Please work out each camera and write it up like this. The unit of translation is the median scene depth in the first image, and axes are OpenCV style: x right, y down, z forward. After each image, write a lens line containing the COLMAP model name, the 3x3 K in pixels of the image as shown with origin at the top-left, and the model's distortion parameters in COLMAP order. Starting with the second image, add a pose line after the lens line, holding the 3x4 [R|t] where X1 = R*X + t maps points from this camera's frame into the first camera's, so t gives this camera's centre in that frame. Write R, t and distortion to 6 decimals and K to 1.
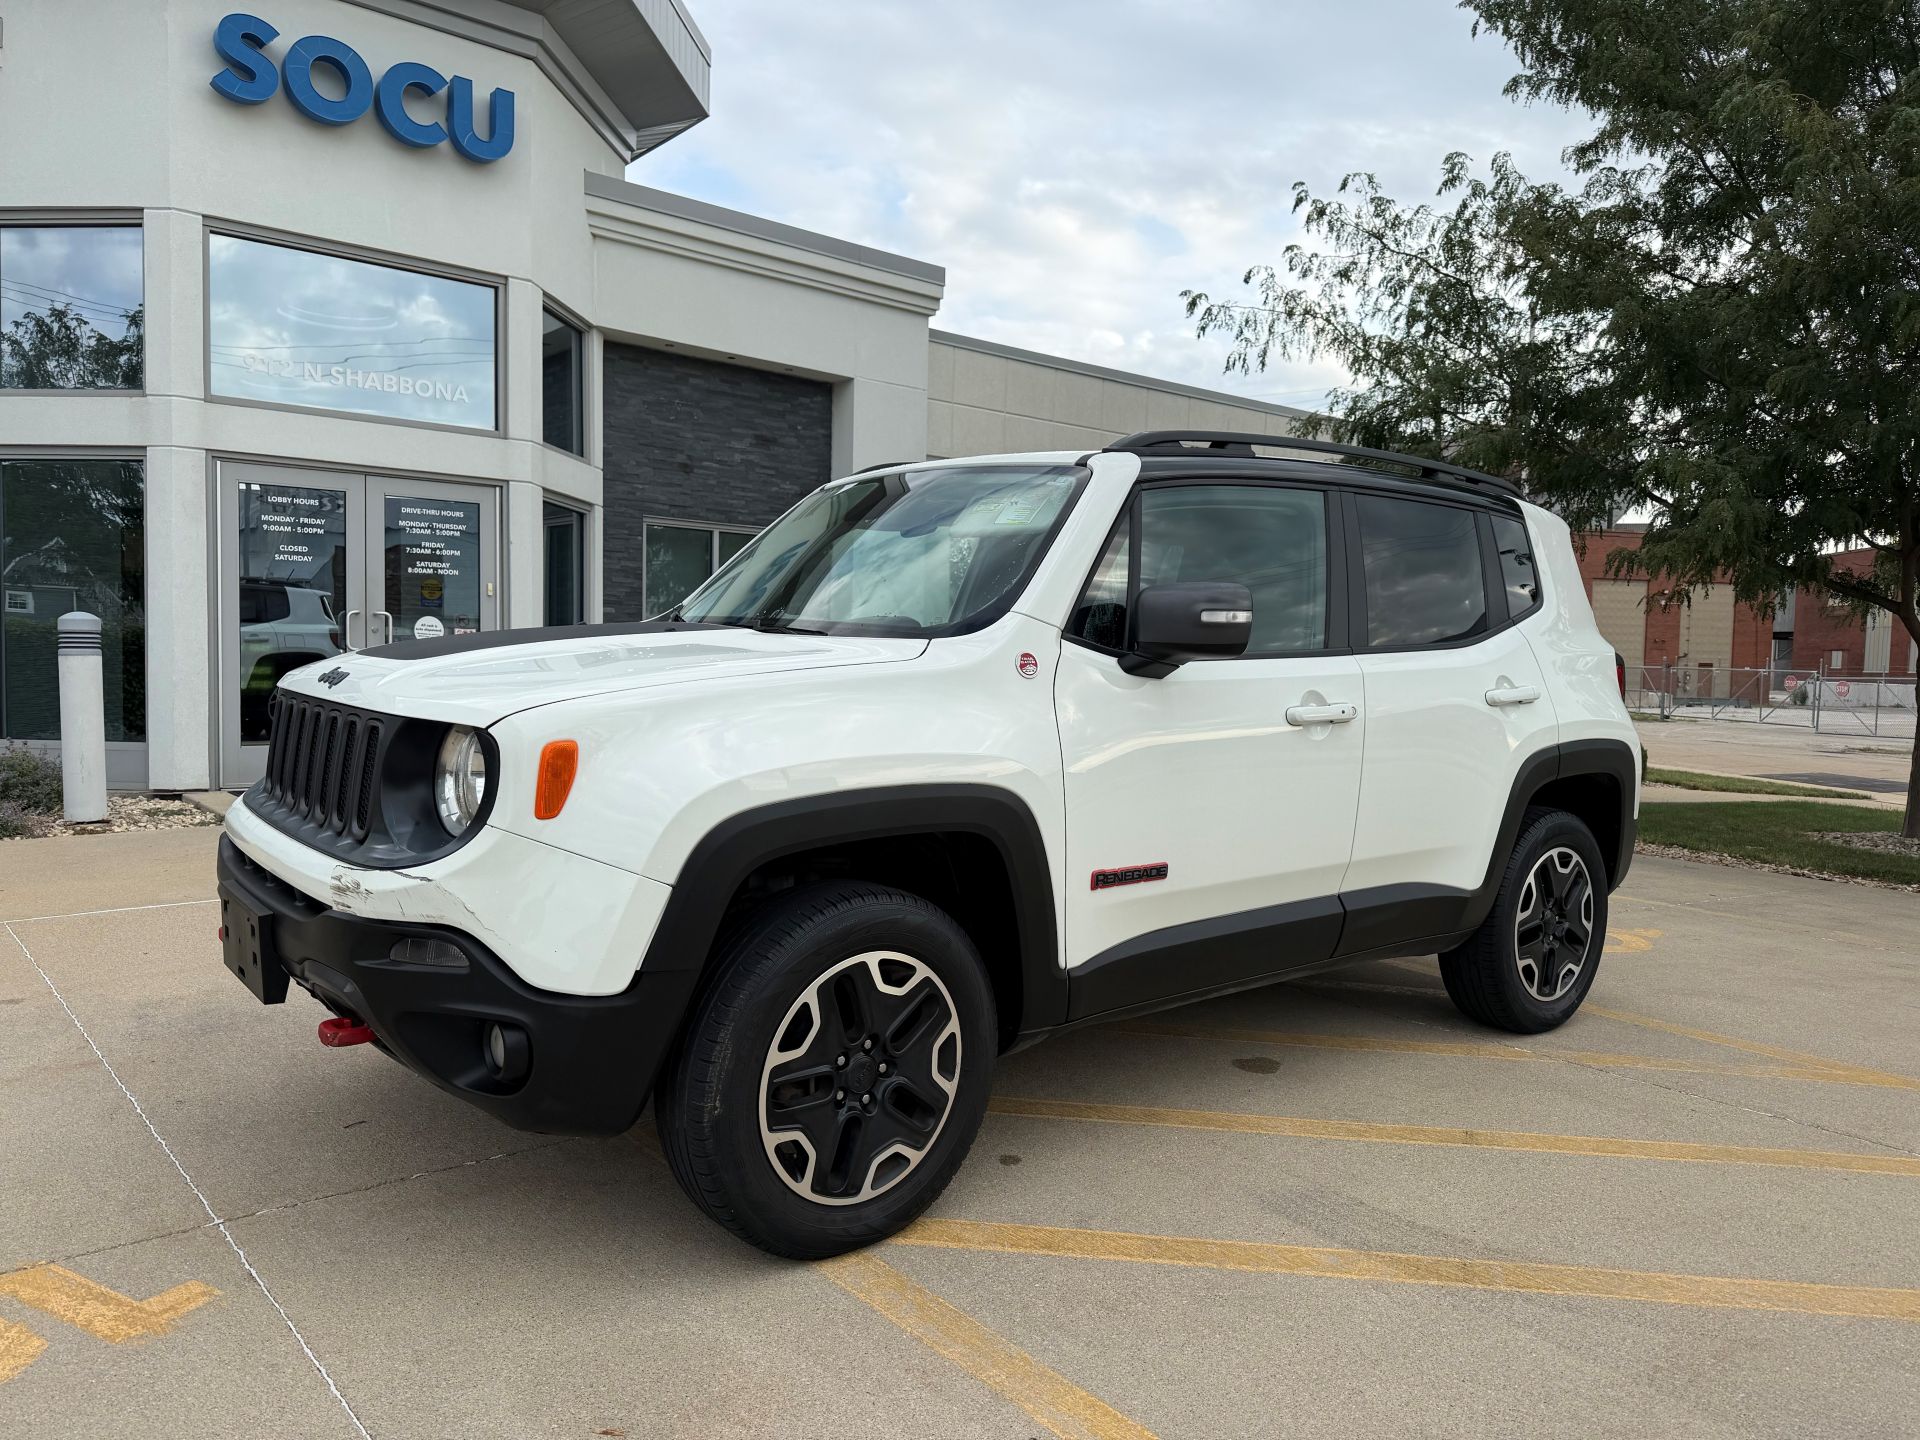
lens RADIAL K [[1316.5, 0, 998.2], [0, 1316.5, 737.5], [0, 0, 1]] dist [-0.004544, -0.000761]
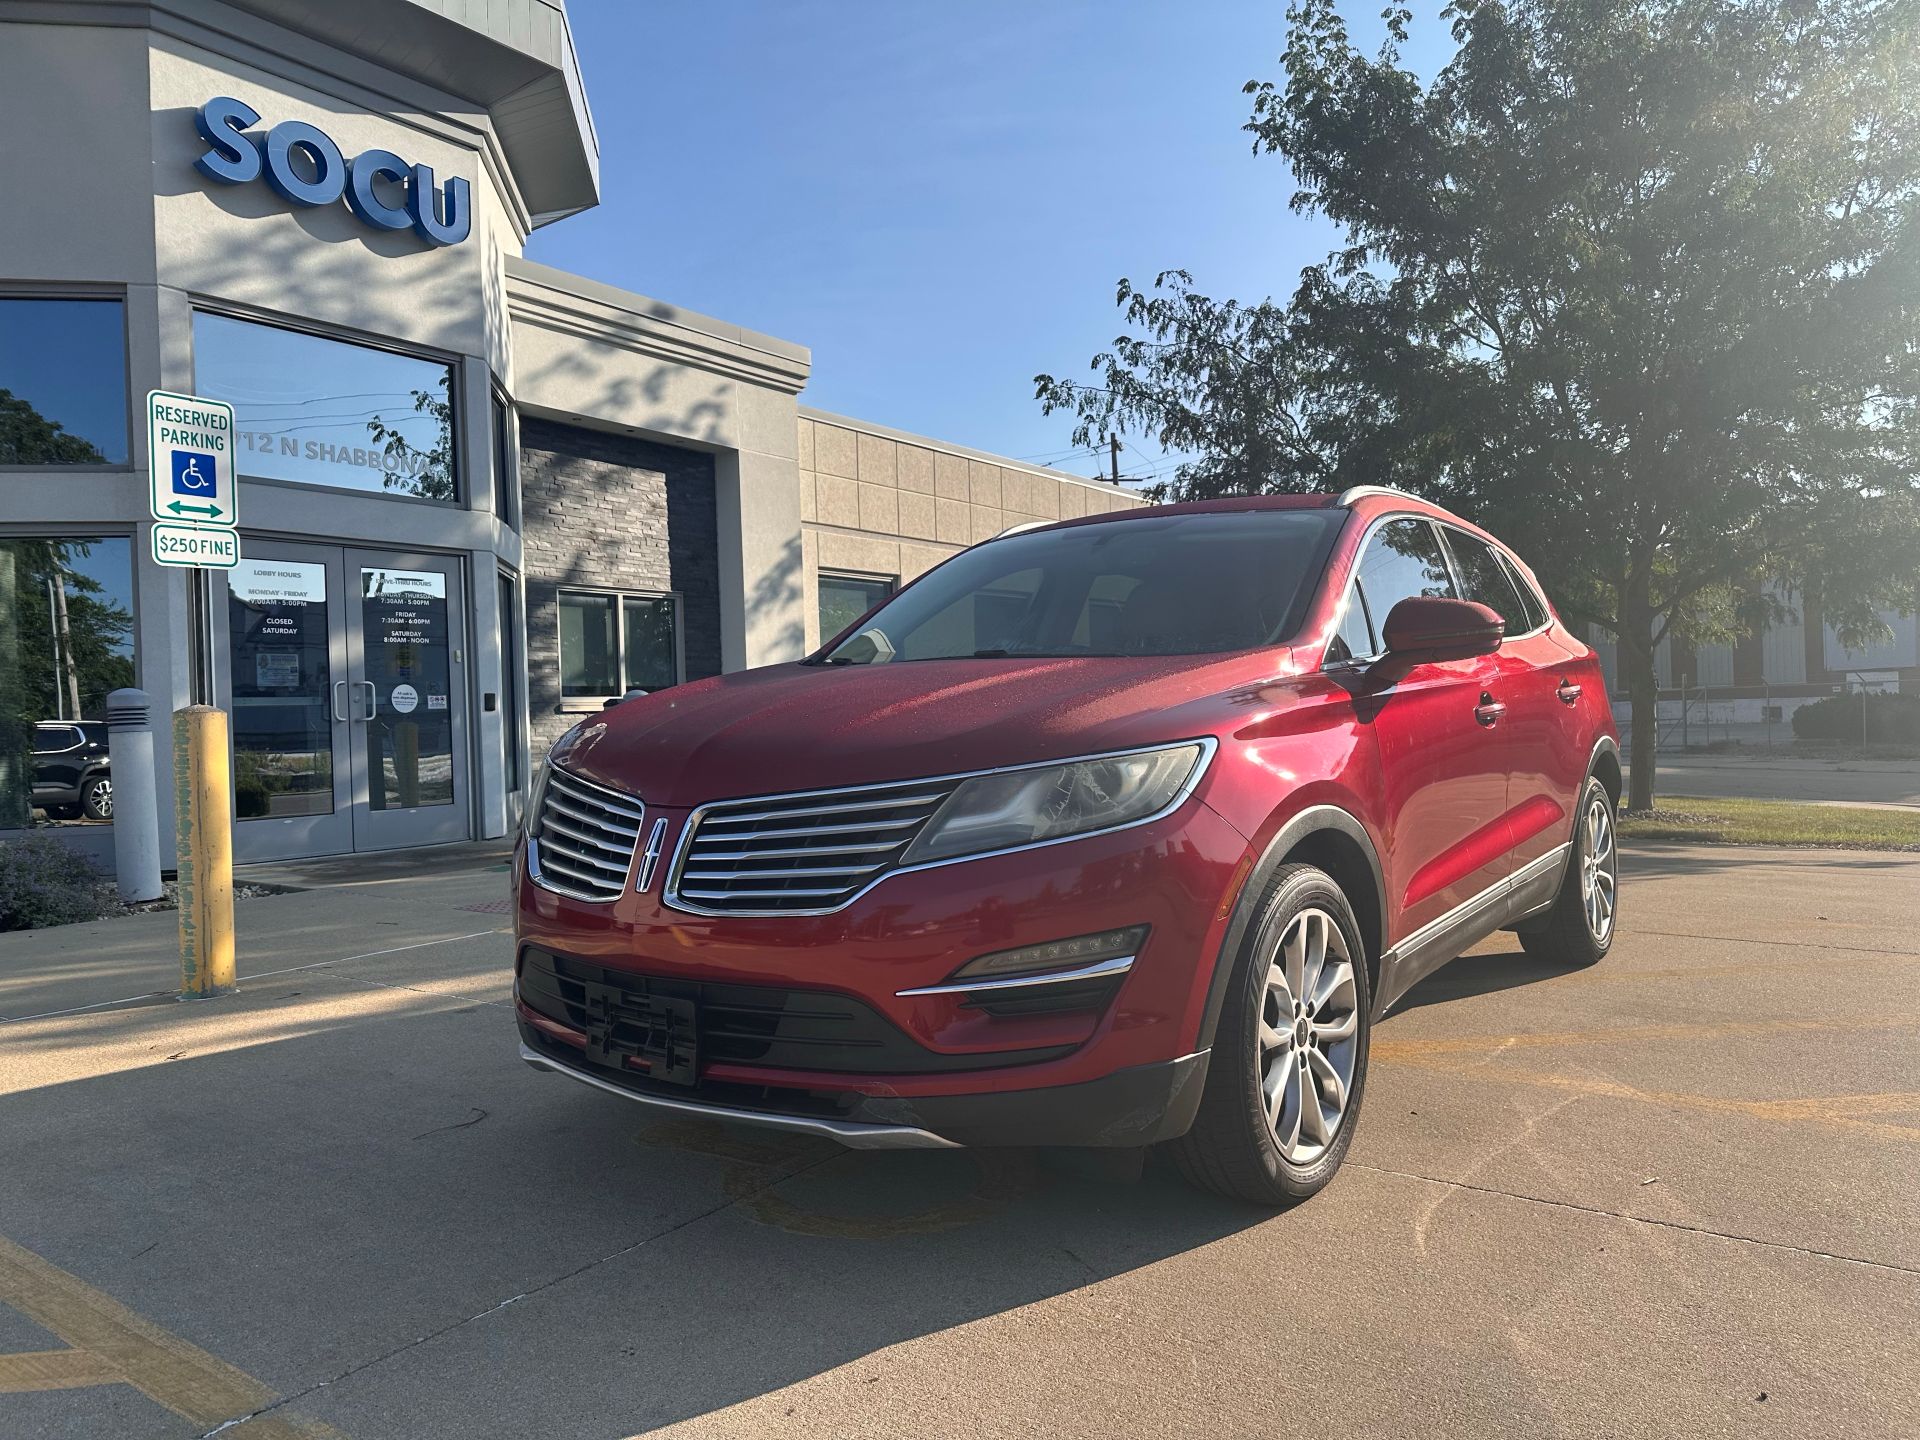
lens RADIAL K [[1294.8, 0, 964.8], [0, 1294.8, 722.8], [0, 0, 1]] dist [0.019760, -0.020820]
pose [[0.972022, -0.050484, 0.229400, -0.219372], [0.062415, 0.997033, -0.045054, 0.008390], [-0.226445, 0.058111, 0.972289, -0.061776]]
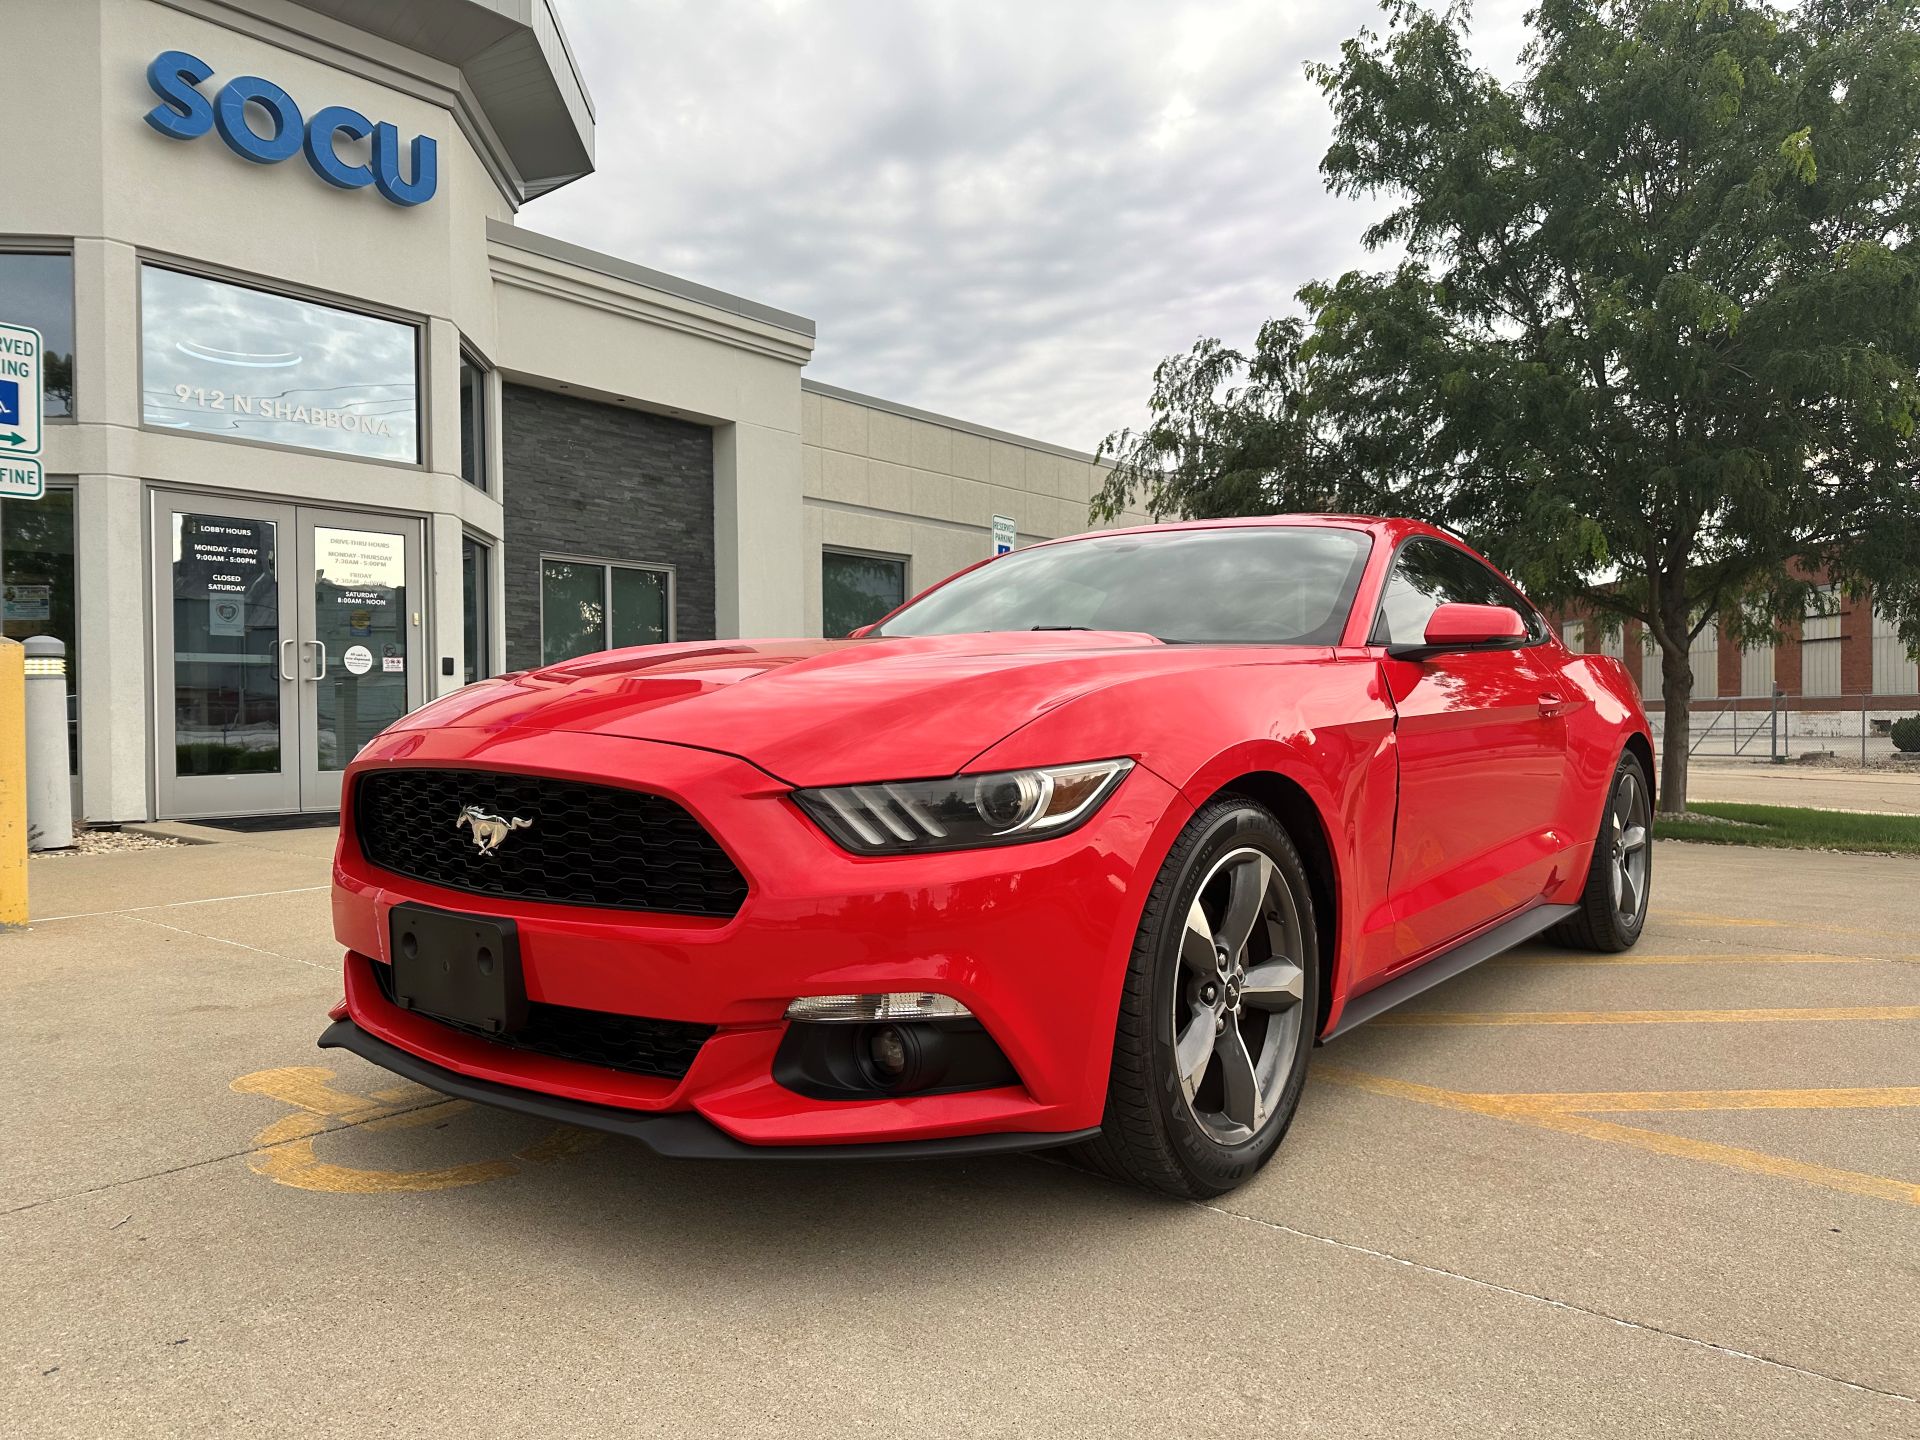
lens RADIAL K [[1294.8, 0, 977.0], [0, 1294.8, 728.5], [0, 0, 1]] dist [0.019760, -0.020820]
pose [[0.985097, -0.028241, 0.169665, -0.122293], [0.035710, 0.998515, -0.041130, 0.026300], [-0.168252, 0.046576, 0.984643, -0.052901]]
